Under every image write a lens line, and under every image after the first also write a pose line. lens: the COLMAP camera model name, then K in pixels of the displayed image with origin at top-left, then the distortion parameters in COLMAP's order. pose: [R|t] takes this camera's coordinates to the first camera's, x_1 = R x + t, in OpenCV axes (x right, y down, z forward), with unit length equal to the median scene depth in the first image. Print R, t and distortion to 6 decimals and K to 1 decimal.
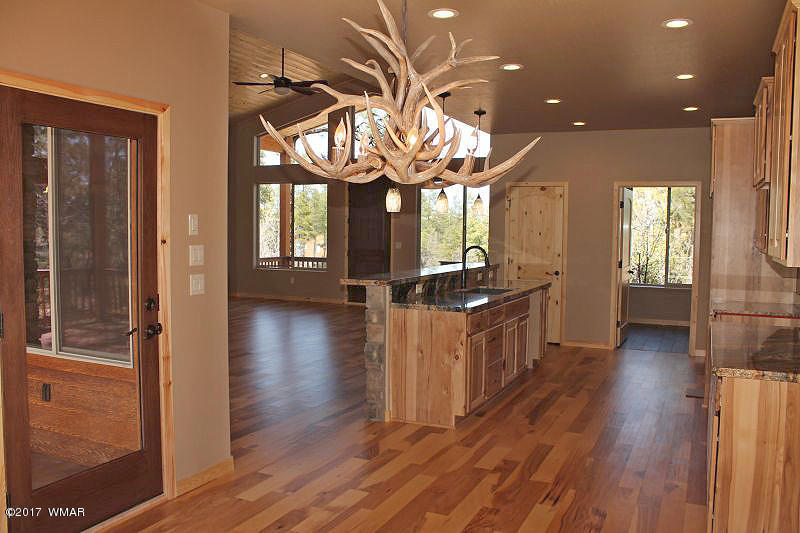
lens RADIAL K [[668.3, 0, 403.6], [0, 668.3, 265.7], [0, 0, 1]] dist [-0.154090, 0.114094]
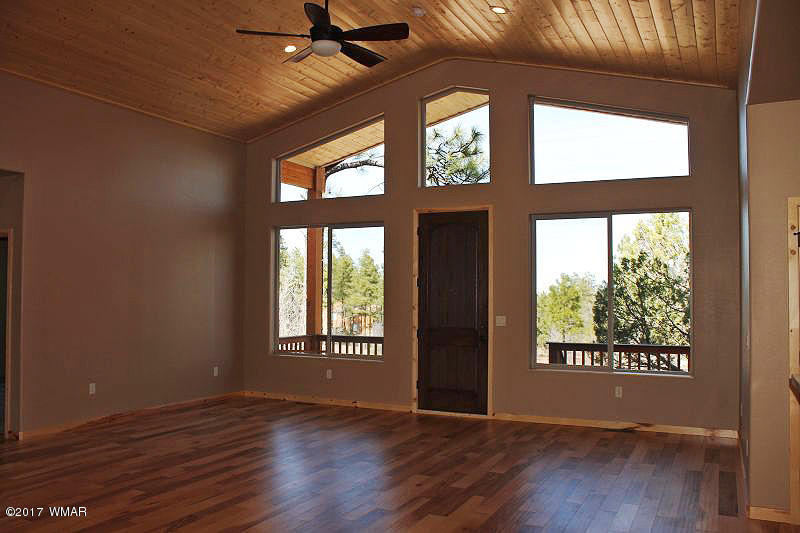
lens RADIAL K [[668.3, 0, 397.6], [0, 668.3, 272.1], [0, 0, 1]] dist [-0.154090, 0.114094]
pose [[0.999534, -0.008007, -0.029457, -0.125436], [0.005370, 0.996059, -0.088529, -0.030597], [0.030050, 0.088330, 0.995638, 0.537780]]
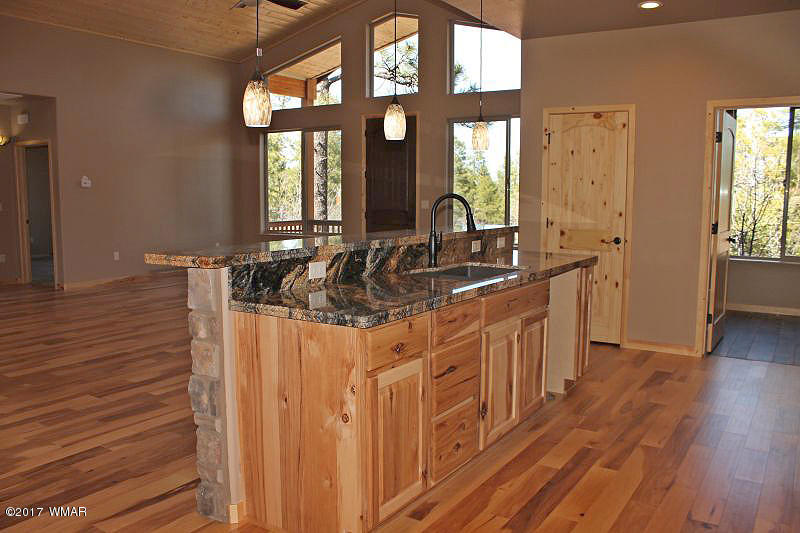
lens RADIAL K [[668.3, 0, 401.4], [0, 668.3, 268.8], [0, 0, 1]] dist [-0.154090, 0.114094]
pose [[0.990523, 0.007144, -0.137160, 0.106231], [0.000567, 0.998425, 0.056092, 0.001775], [0.137345, -0.055638, 0.988959, 0.308415]]
